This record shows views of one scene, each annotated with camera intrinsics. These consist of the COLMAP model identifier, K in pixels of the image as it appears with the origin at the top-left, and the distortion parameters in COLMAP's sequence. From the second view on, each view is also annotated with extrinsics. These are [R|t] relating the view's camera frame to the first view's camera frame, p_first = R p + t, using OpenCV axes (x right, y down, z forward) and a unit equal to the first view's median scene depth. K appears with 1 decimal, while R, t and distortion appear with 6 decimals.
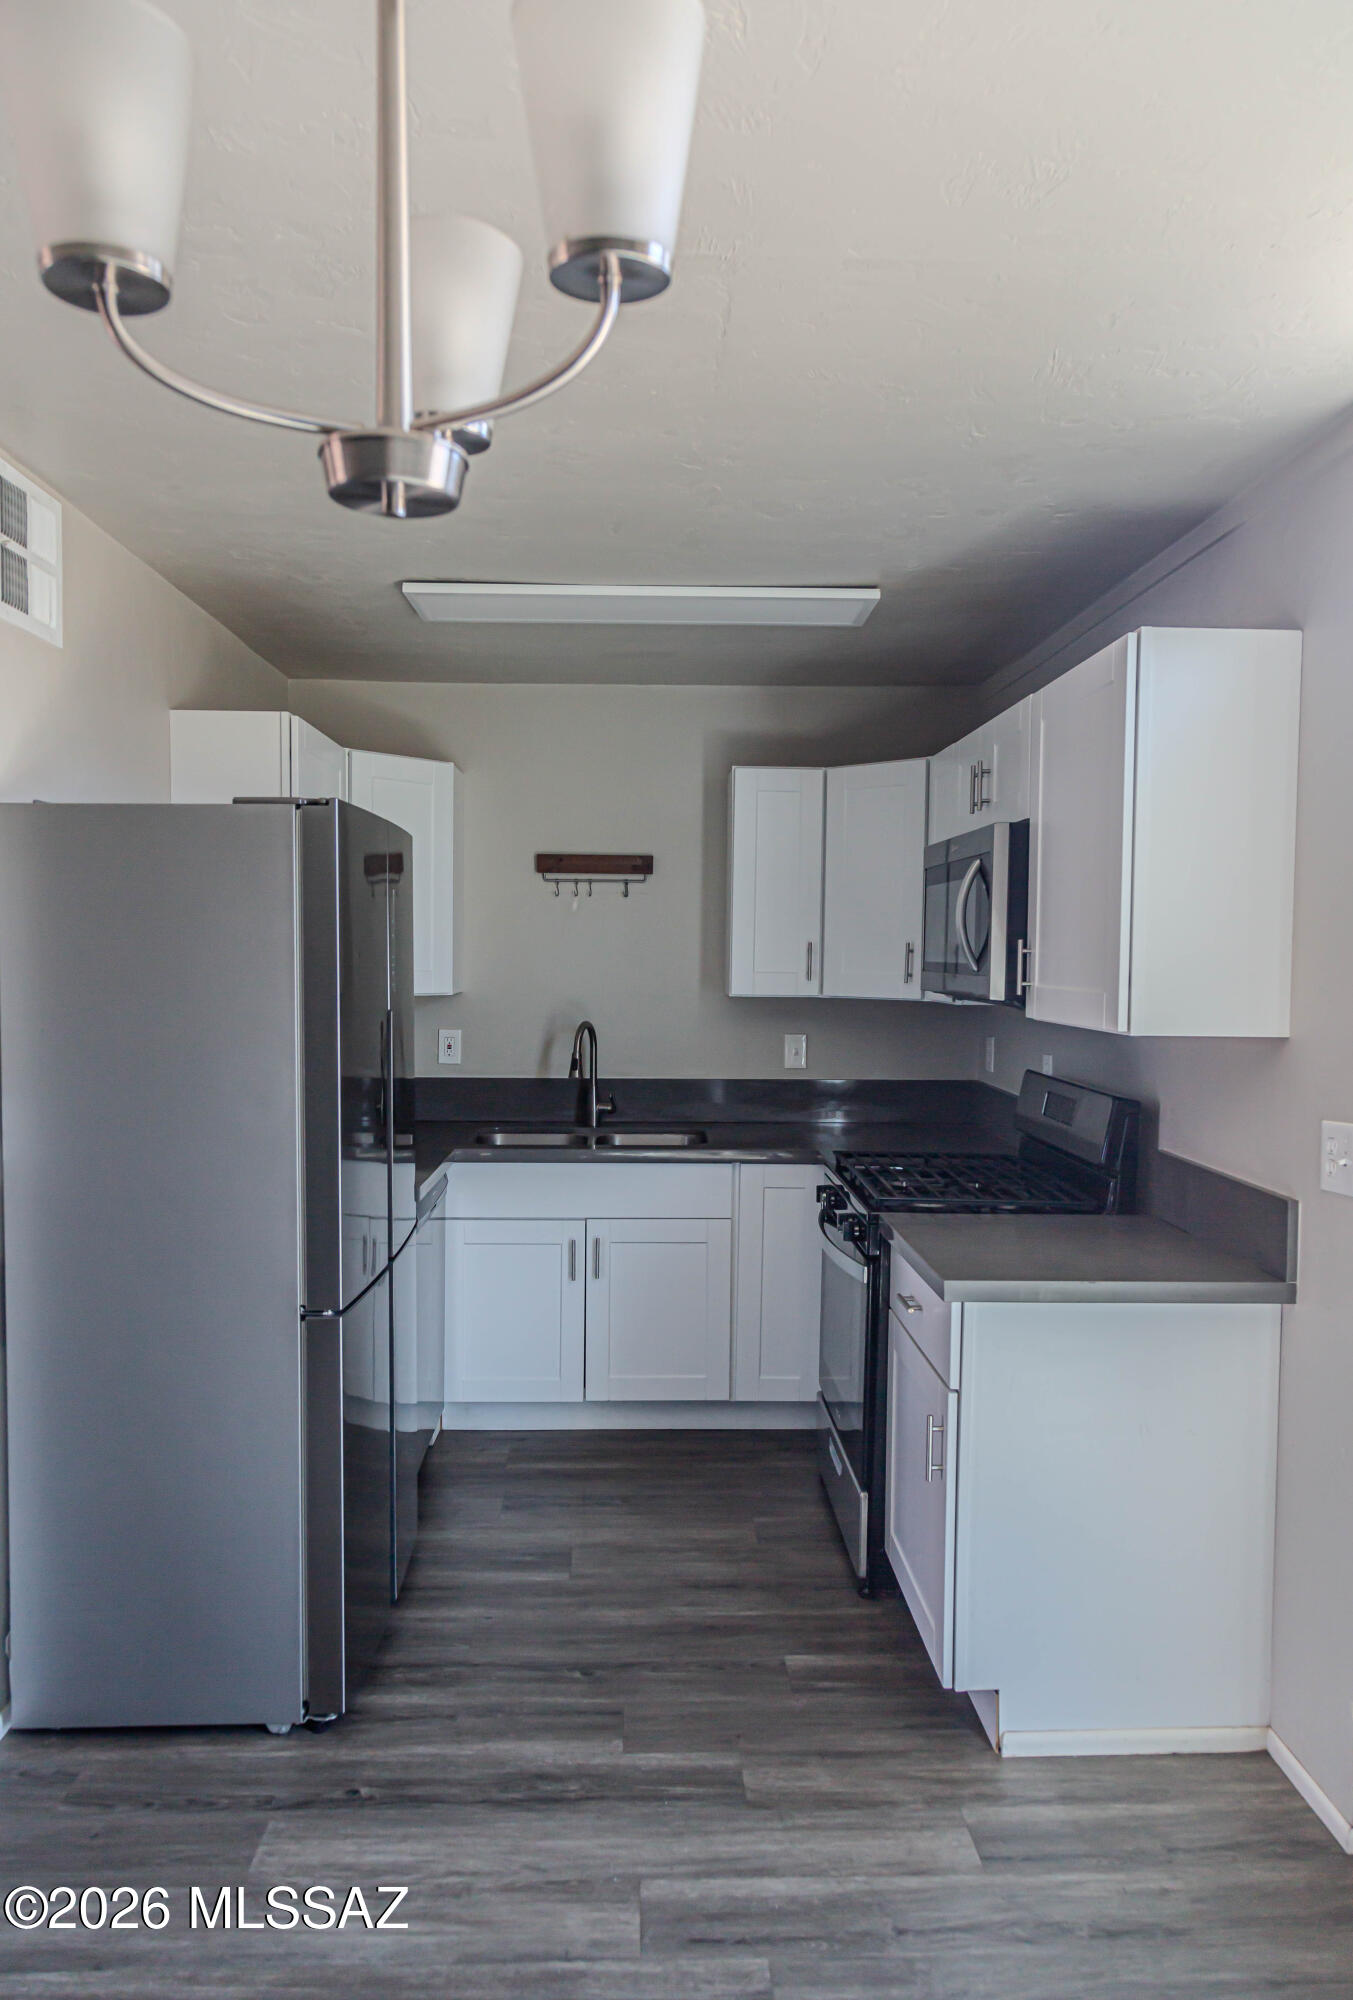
lens RADIAL K [[1336.0, 0, 715.8], [0, 1336.0, 1002.6], [0, 0, 1]] dist [0.014592, -0.001163]
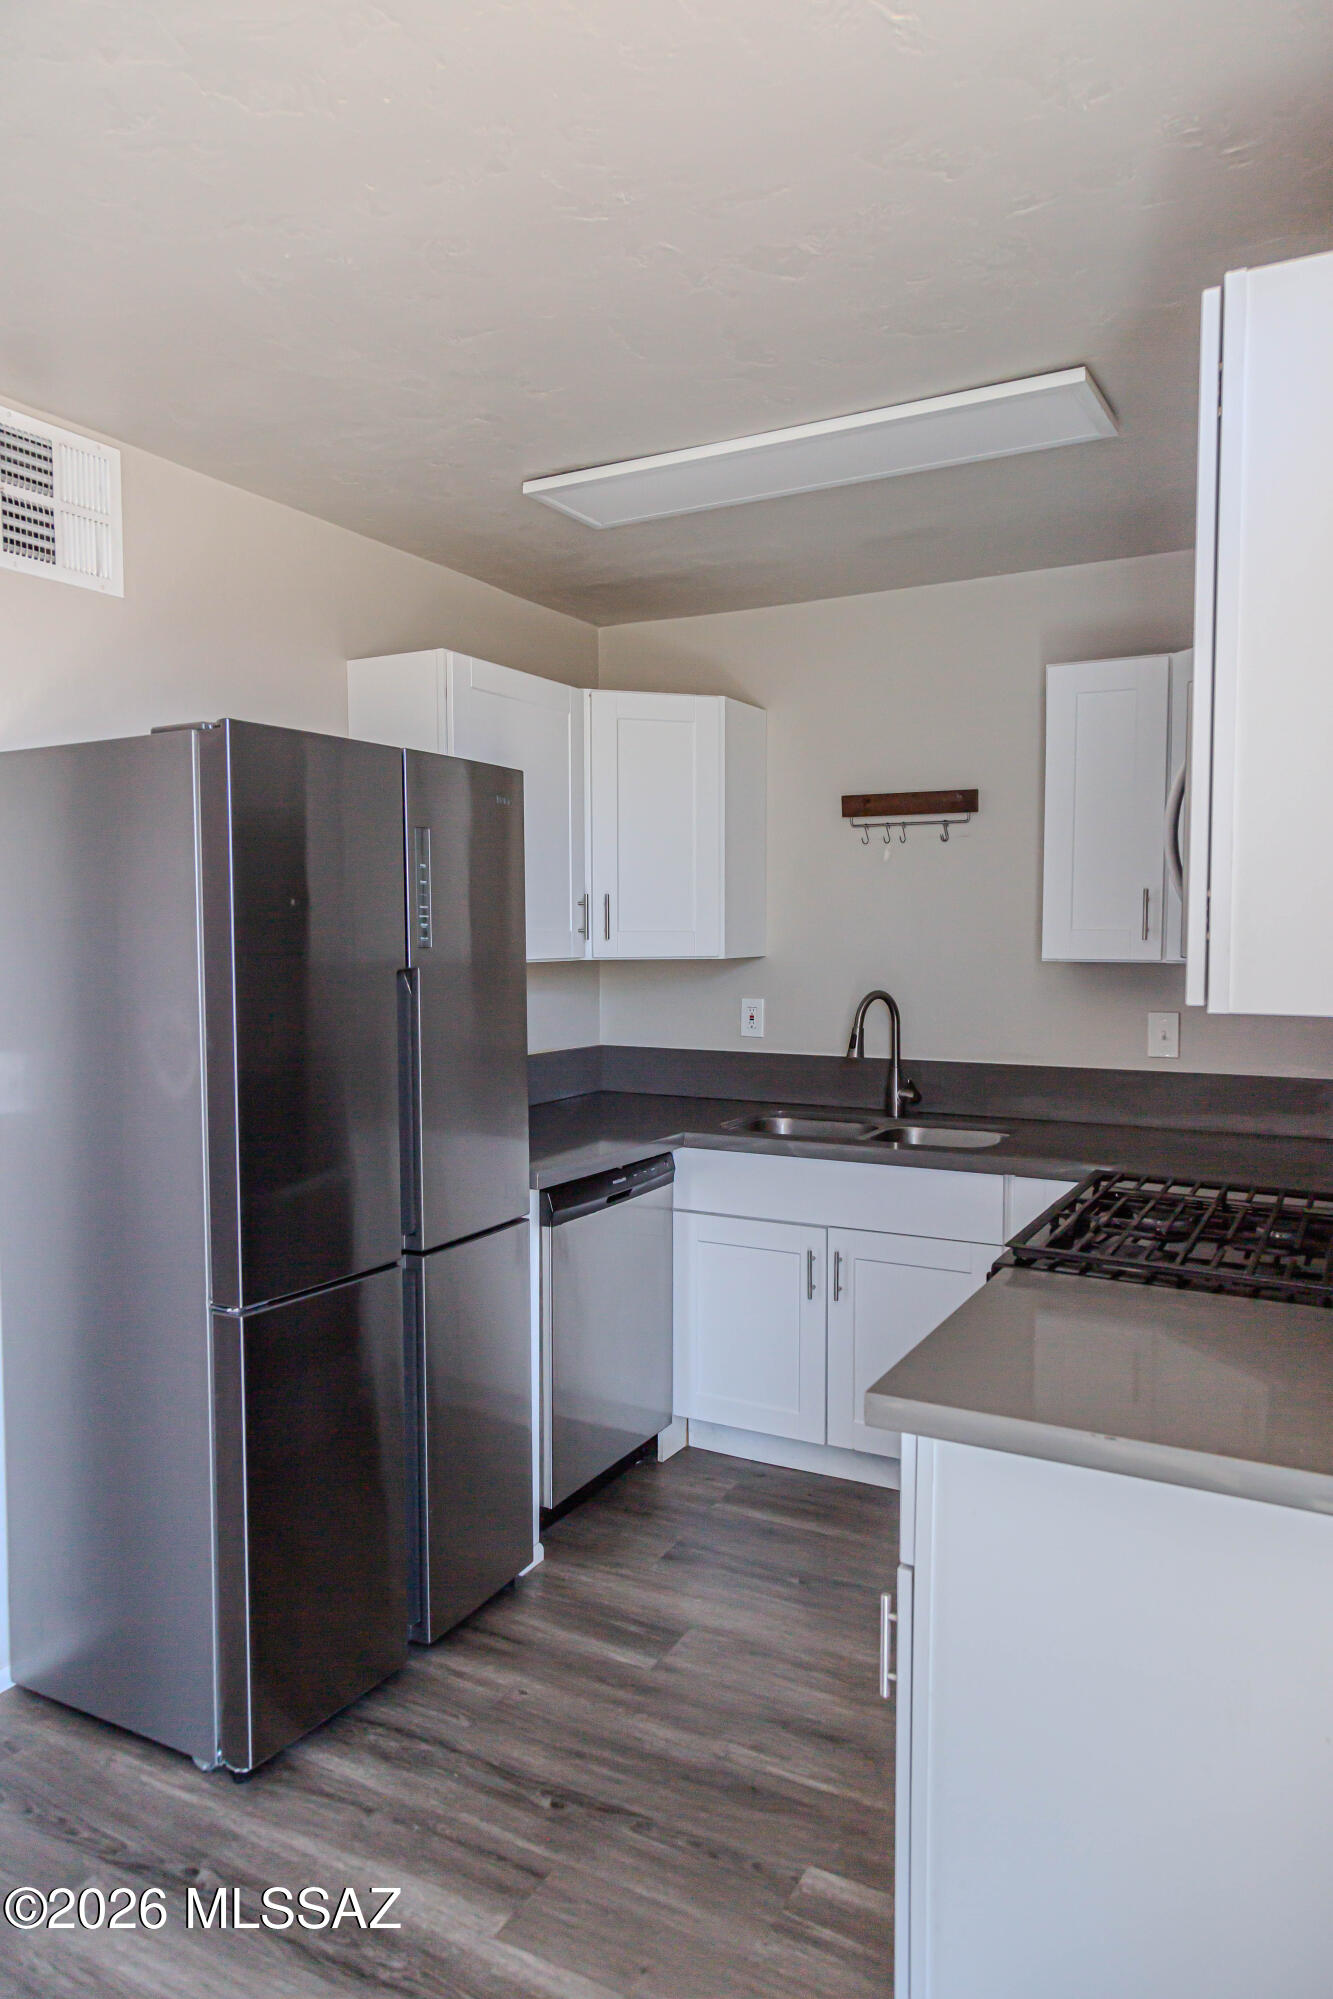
lens RADIAL K [[1335.3, 0, 661.7], [0, 1335.3, 990.0], [0, 0, 1]] dist [0.014592, -0.001163]
pose [[0.861418, 0.014049, -0.507703, 0.267220], [-0.009950, 0.999892, 0.010786, 0.007177], [0.507800, -0.004239, 0.861465, 0.264574]]
